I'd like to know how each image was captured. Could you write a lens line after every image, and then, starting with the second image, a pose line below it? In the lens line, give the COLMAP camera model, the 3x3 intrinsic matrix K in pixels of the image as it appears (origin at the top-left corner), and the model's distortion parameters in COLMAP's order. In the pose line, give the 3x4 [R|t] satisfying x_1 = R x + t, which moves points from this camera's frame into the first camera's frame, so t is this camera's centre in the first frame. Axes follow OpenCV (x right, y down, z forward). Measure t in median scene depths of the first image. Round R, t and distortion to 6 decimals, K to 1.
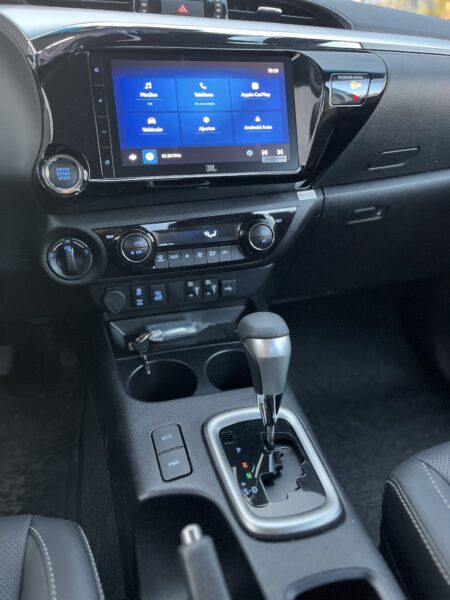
lens RADIAL K [[446.6, 0, 225.0], [0, 446.6, 300.0], [0, 0, 1]] dist [0.009166, 0.001771]
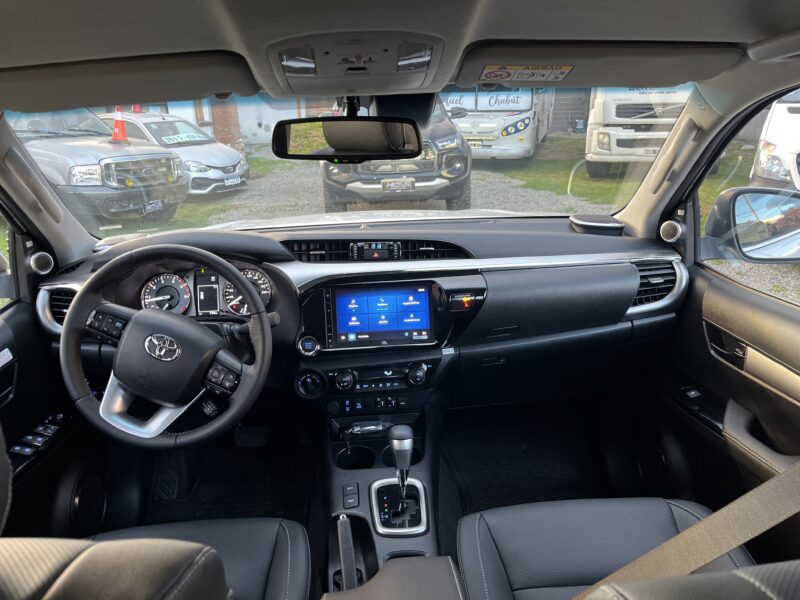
lens RADIAL K [[595.5, 0, 402.8], [0, 595.5, 288.8], [0, 0, 1]] dist [0.009166, 0.001771]
pose [[0.980350, 0.031200, -0.194783, 0.505247], [-0.054281, 0.991961, -0.114307, -0.232093], [0.189650, 0.122633, 0.974163, -1.385746]]
